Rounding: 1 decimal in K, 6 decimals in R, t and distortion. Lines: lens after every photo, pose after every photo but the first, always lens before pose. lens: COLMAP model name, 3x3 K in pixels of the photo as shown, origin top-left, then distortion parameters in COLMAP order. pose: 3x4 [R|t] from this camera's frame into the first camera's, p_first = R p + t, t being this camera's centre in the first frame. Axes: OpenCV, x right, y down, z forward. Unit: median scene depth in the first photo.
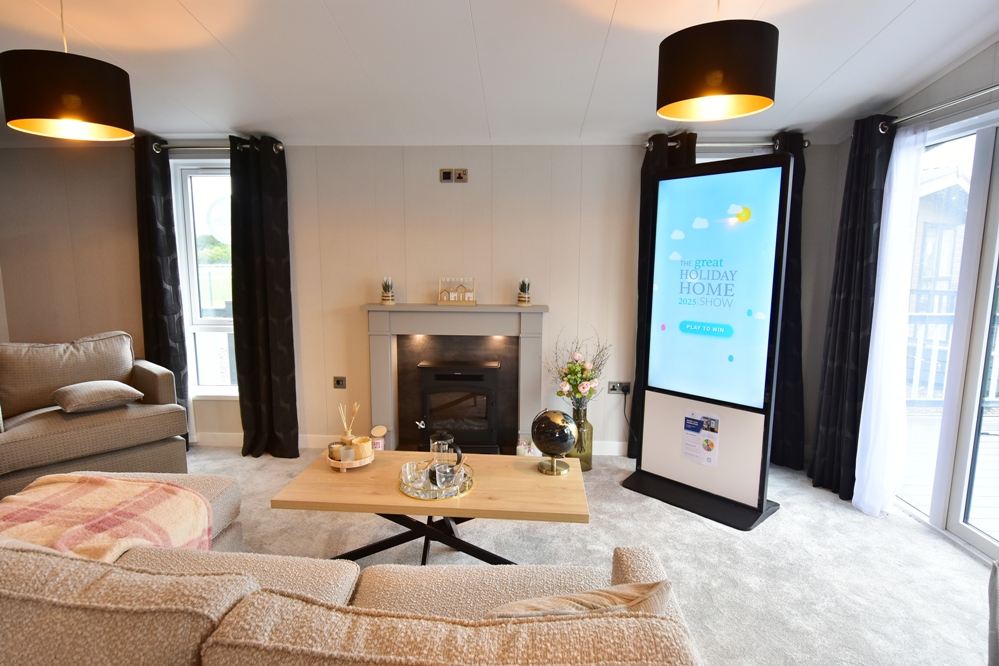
lens RADIAL K [[546.4, 0, 497.4], [0, 546.4, 333.9], [0, 0, 1]] dist [-0.007475, -0.000341]
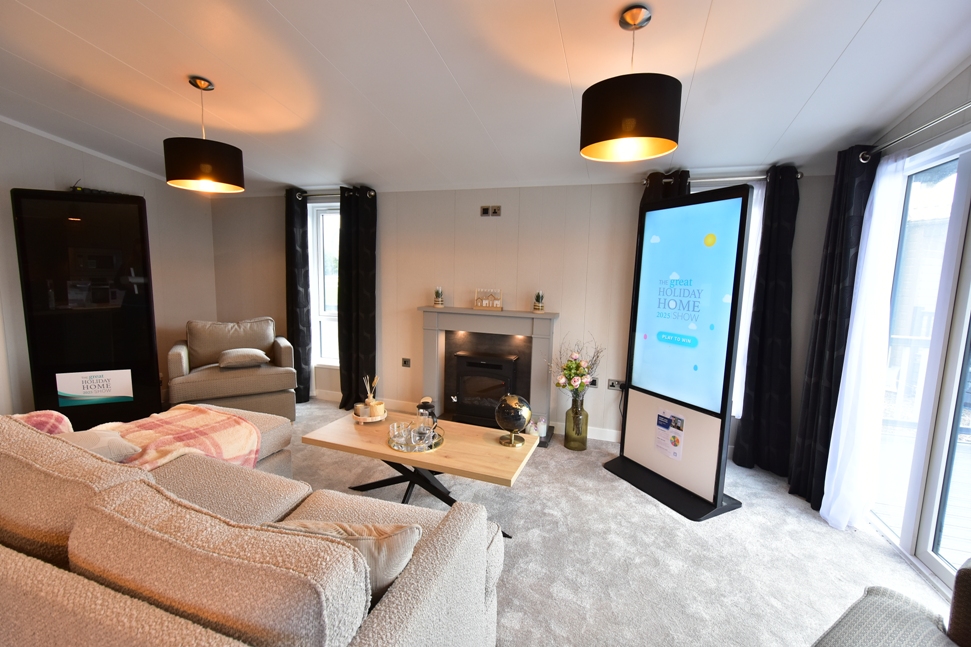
lens RADIAL K [[425.5, 0, 484.4], [0, 425.5, 324.2], [0, 0, 1]] dist [0.000424, -0.002922]
pose [[0.961140, 0.053131, -0.270900, 0.236589], [-0.059471, 0.998114, -0.015242, -0.003143], [0.269579, 0.030760, 0.962487, 0.027079]]
